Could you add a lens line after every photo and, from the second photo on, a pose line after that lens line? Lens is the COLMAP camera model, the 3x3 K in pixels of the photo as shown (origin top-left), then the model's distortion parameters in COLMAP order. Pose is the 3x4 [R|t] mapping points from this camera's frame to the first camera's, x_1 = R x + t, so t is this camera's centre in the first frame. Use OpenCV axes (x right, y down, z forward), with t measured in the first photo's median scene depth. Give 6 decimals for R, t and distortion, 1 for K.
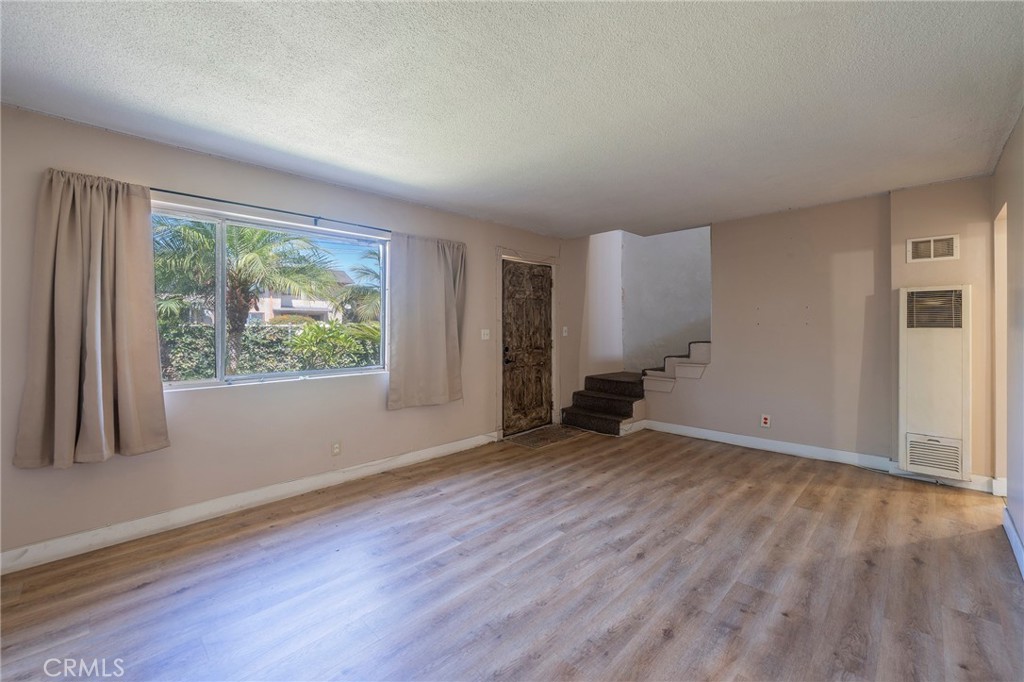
lens RADIAL K [[416.2, 0, 513.6], [0, 416.2, 335.1], [0, 0, 1]] dist [-0.000339, -0.000693]
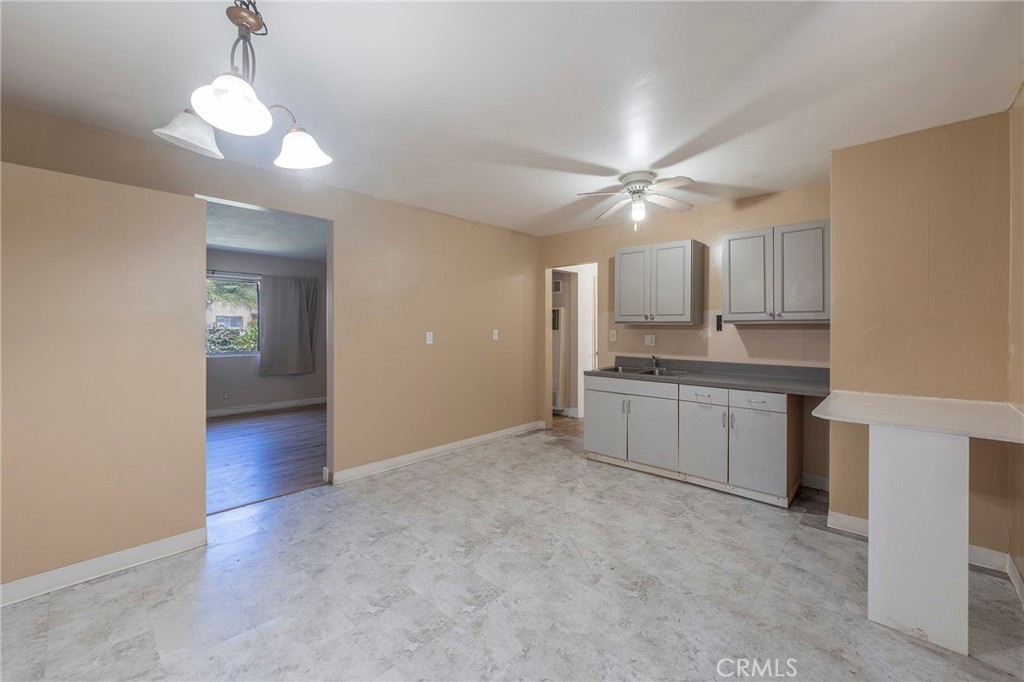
lens RADIAL K [[416.2, 0, 513.6], [0, 416.2, 335.1], [0, 0, 1]] dist [-0.000339, -0.000693]
pose [[0.999827, 0.001127, 0.018586, 0.828828], [-0.000991, 0.999973, -0.007316, 0.020629], [-0.018594, 0.007297, 0.999800, -0.878165]]
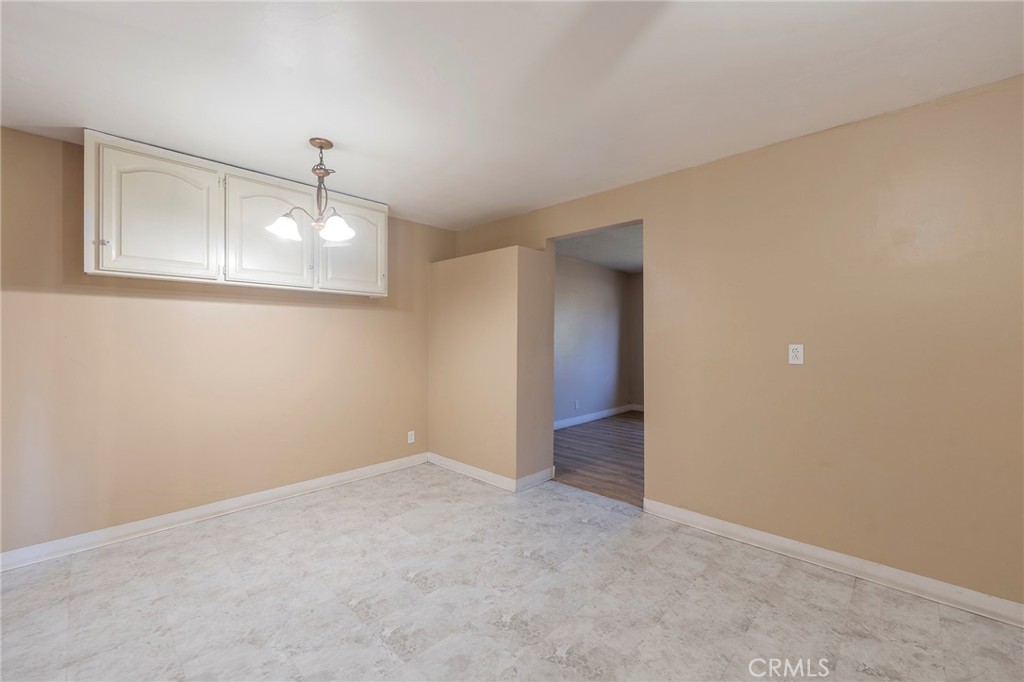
lens RADIAL K [[416.2, 0, 513.6], [0, 416.2, 335.1], [0, 0, 1]] dist [-0.000339, -0.000693]
pose [[0.008282, -0.006857, -0.999942, 1.338672], [-0.023180, 0.999706, -0.007047, 0.005180], [0.999697, 0.023237, 0.008120, -0.130409]]
